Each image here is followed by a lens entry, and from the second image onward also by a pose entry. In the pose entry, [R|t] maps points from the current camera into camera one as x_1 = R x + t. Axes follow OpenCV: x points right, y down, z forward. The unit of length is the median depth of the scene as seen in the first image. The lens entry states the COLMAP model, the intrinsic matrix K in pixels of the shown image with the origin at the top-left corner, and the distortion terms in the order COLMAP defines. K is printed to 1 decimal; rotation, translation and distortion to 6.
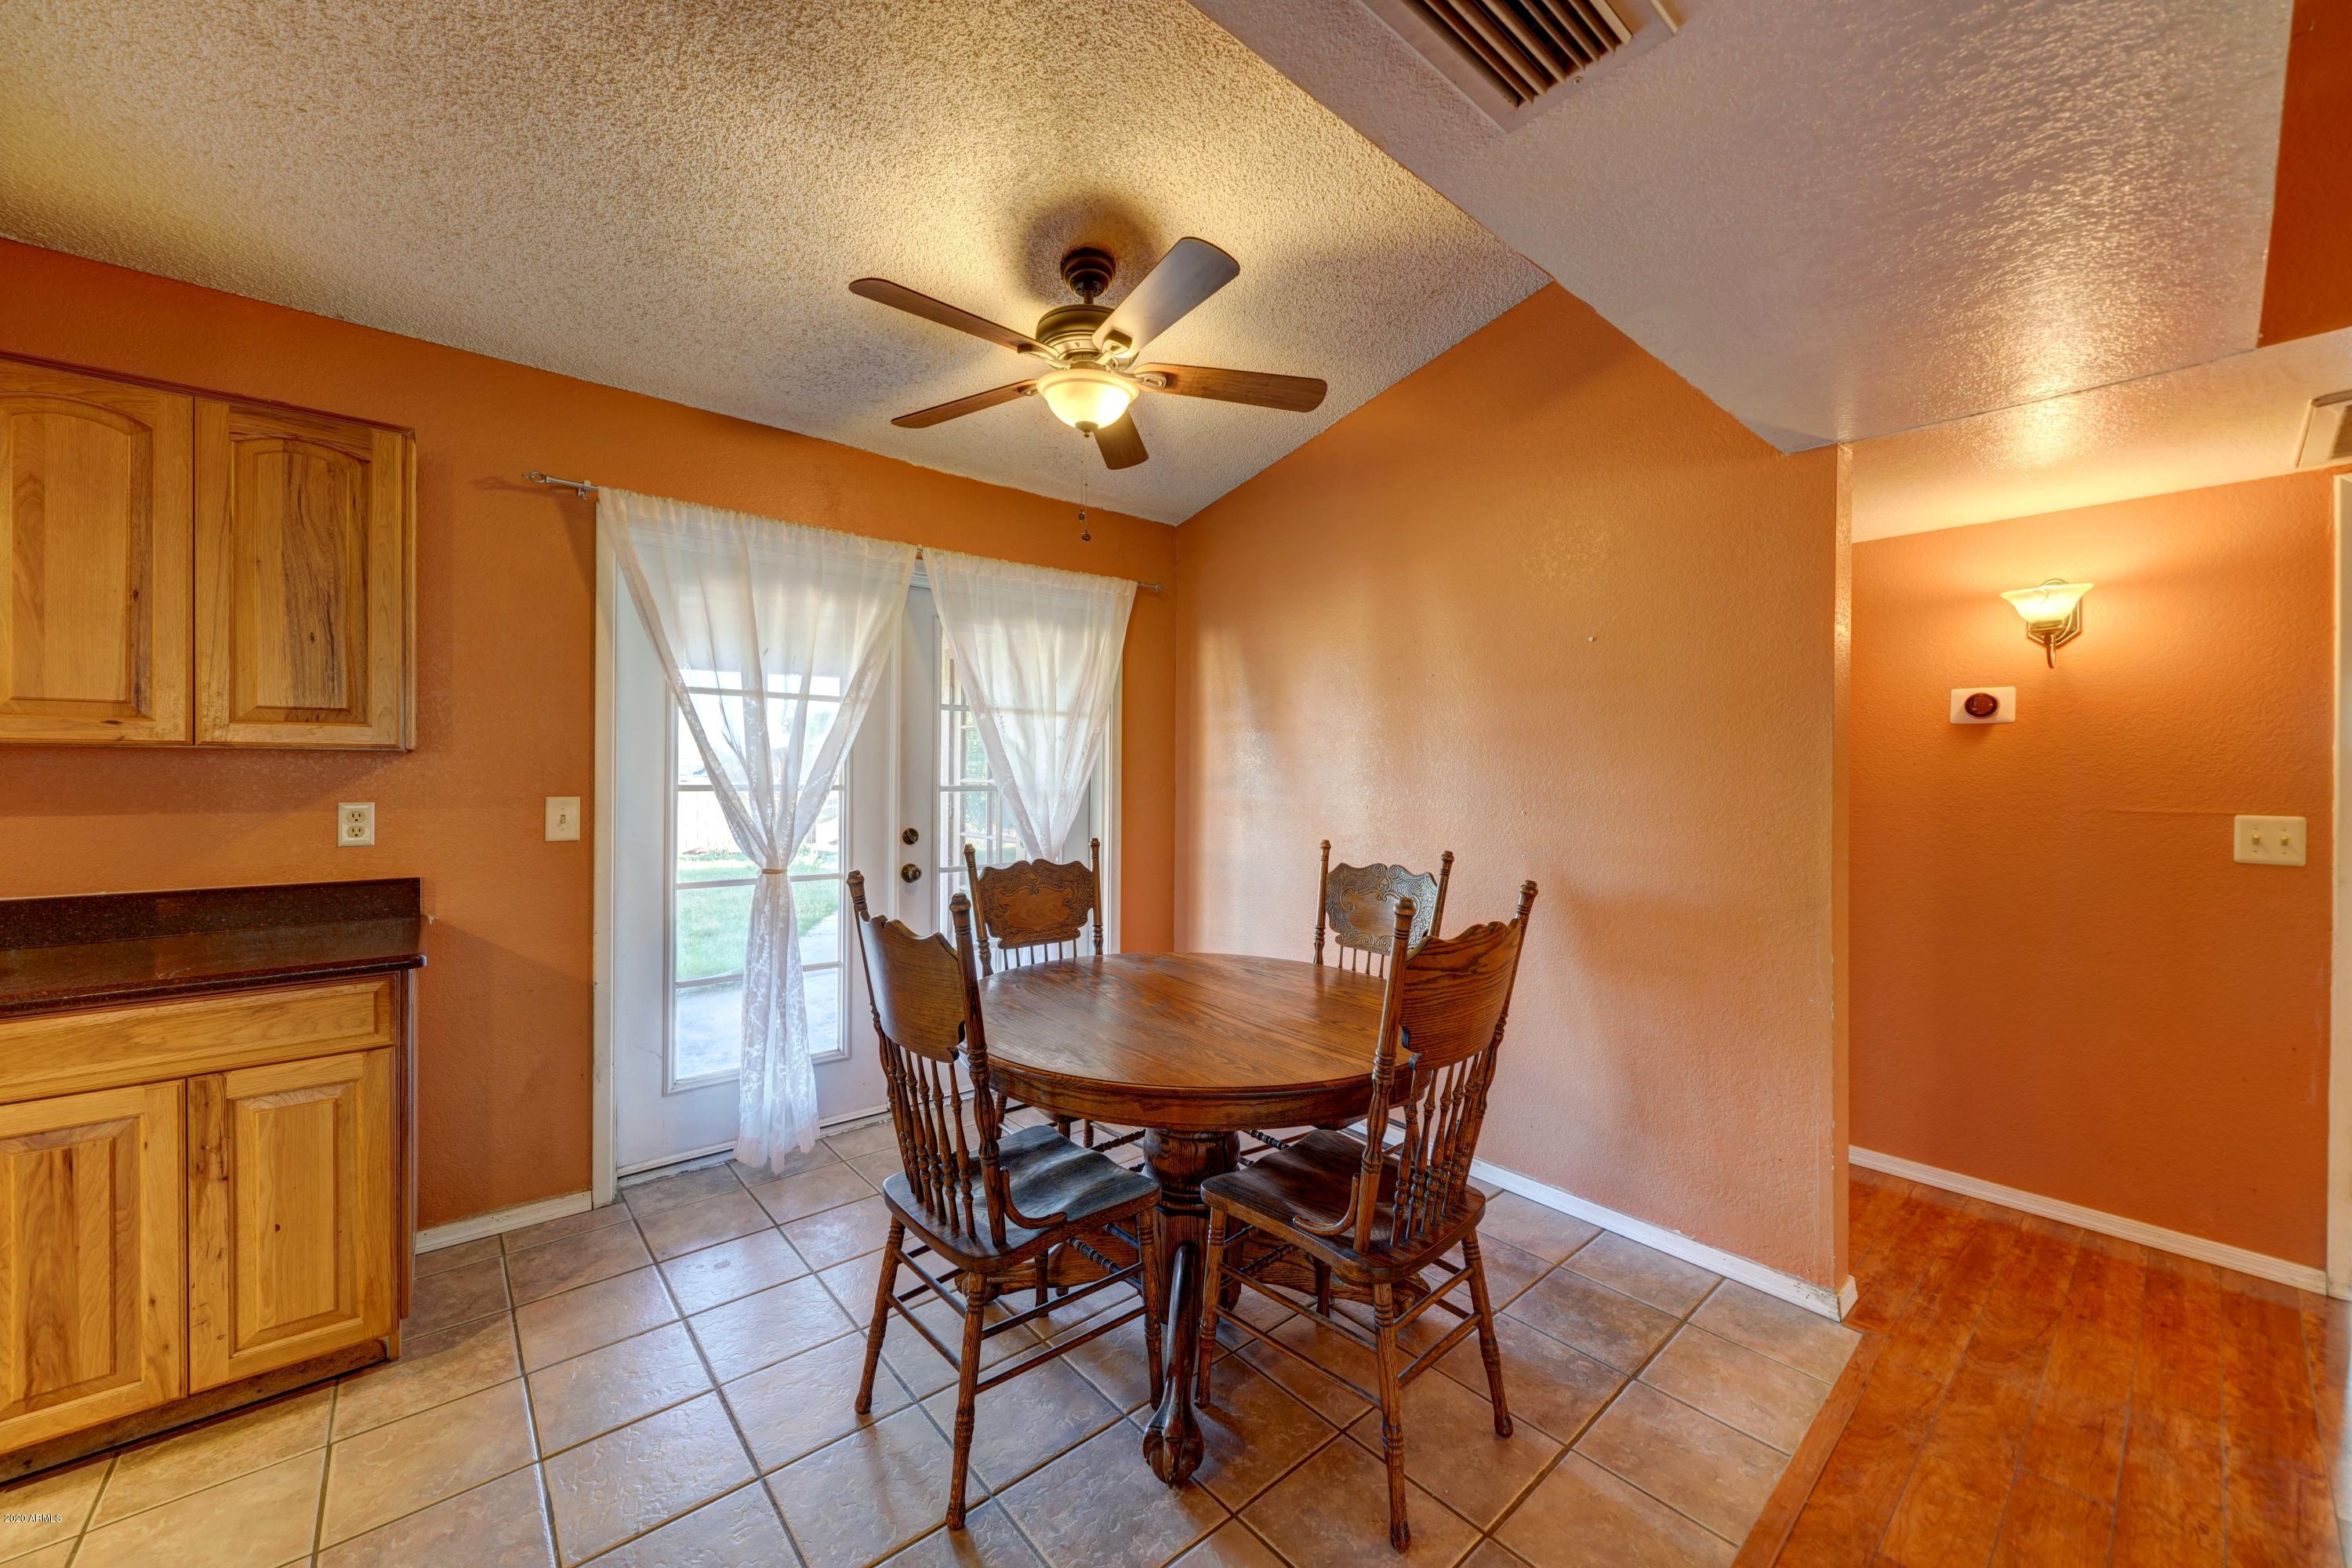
lens RADIAL K [[892.7, 0, 1171.4], [0, 892.7, 785.3], [0, 0, 1]] dist [-0.001894, -0.000149]
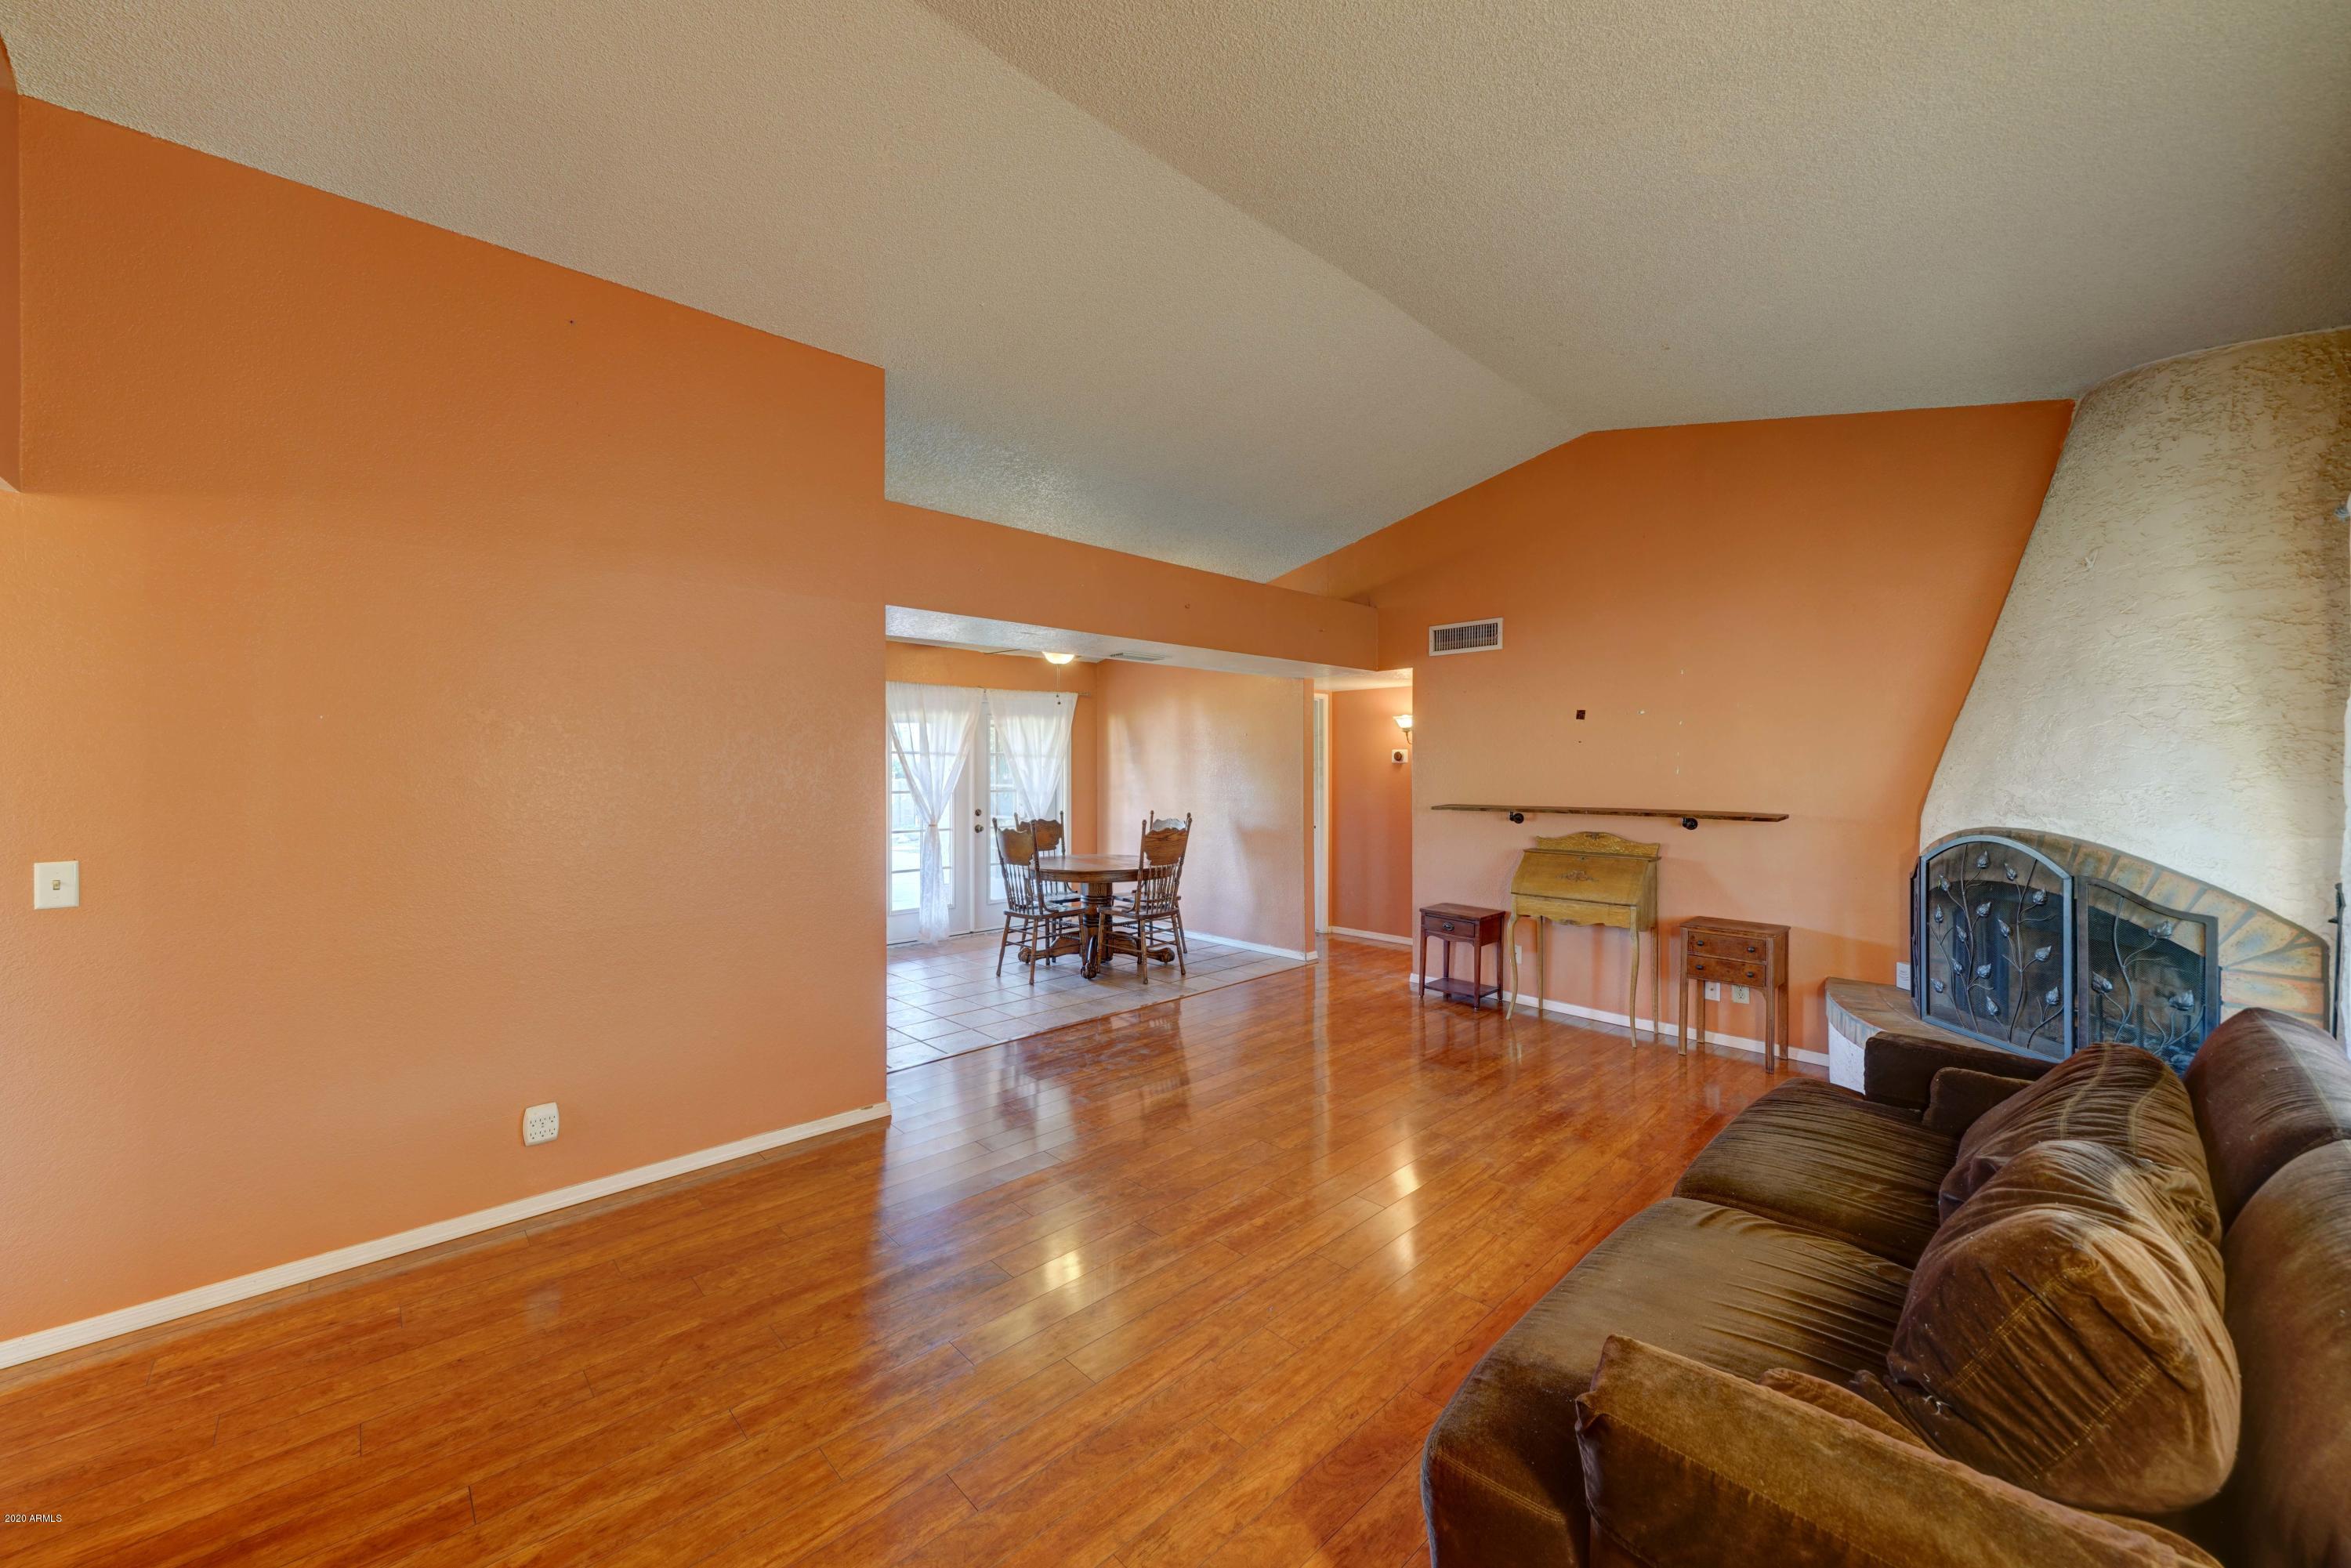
lens RADIAL K [[892.3, 0, 1166.5], [0, 892.3, 773.4], [0, 0, 1]] dist [-0.001894, -0.000149]
pose [[0.998638, -0.009261, 0.051345, 0.078521], [0.009546, 0.999940, -0.005311, -0.028636], [-0.051292, 0.005793, 0.998667, -1.474054]]
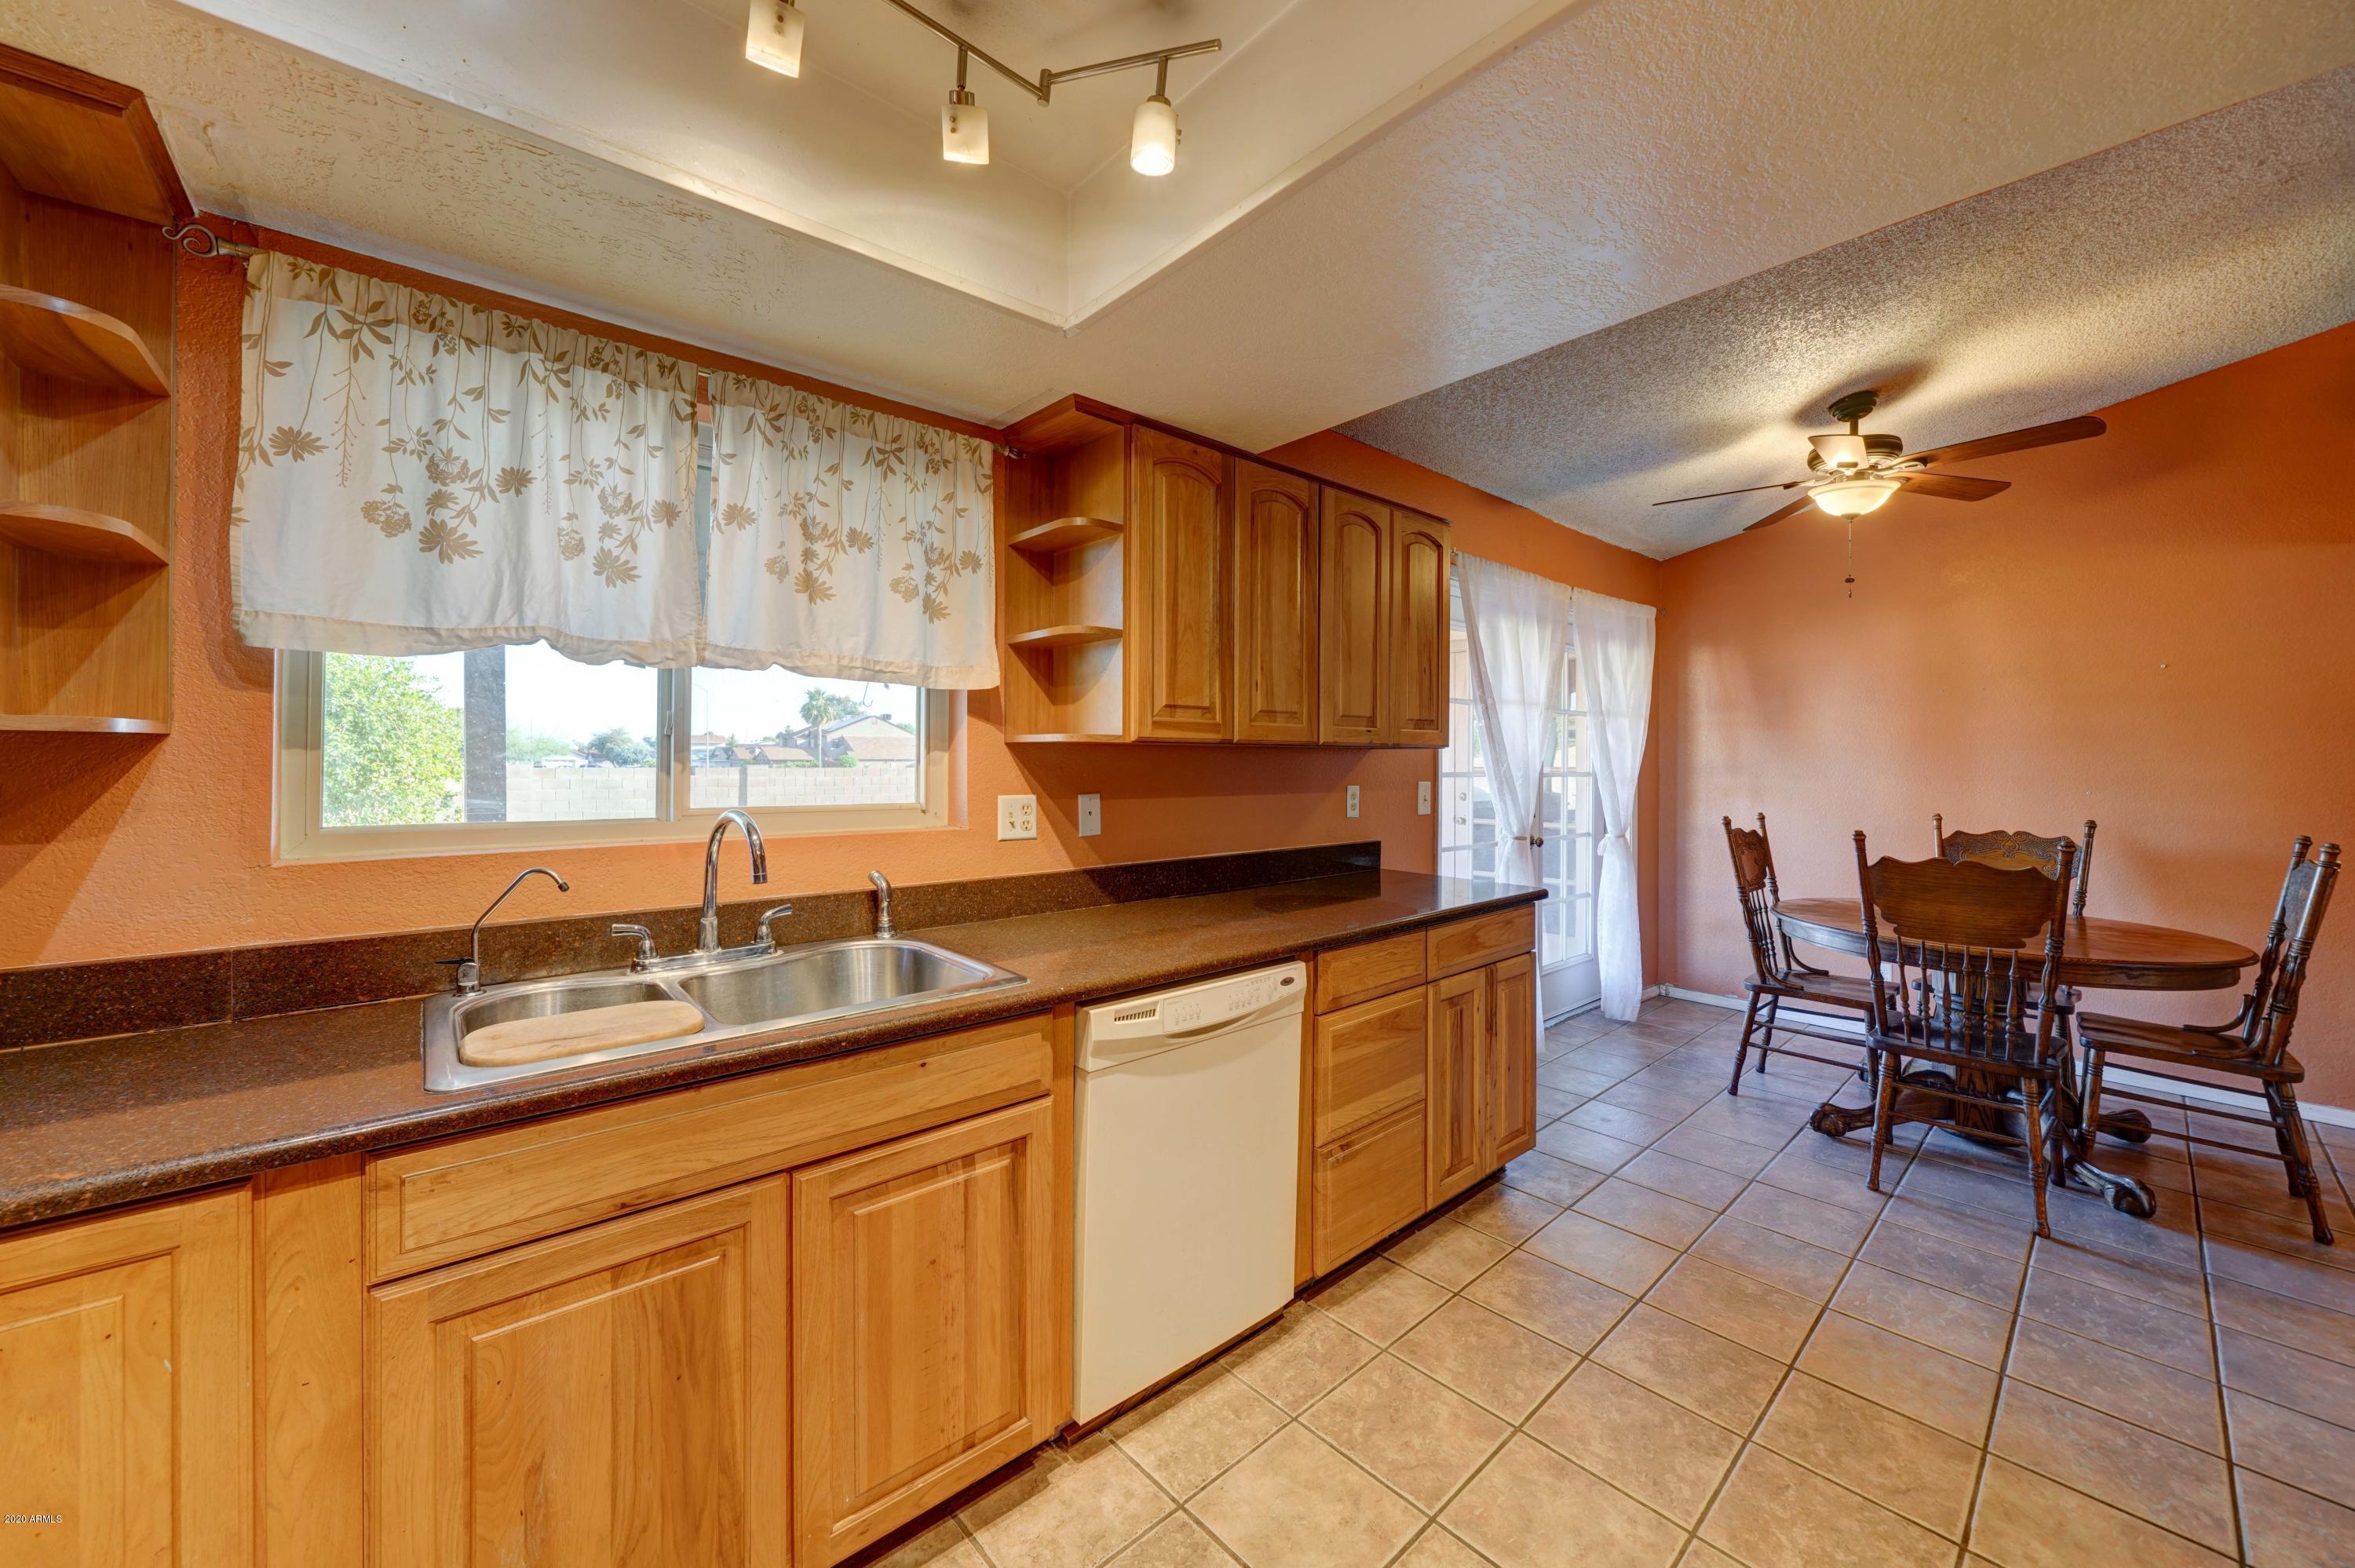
lens RADIAL K [[893.8, 0, 1187.0], [0, 893.8, 772.9], [0, 0, 1]] dist [-0.001894, -0.000149]
pose [[0.999507, -0.000773, 0.031387, -0.928661], [0.000637, 0.999990, 0.004337, -0.005320], [-0.031390, -0.004314, 0.999498, -0.278936]]
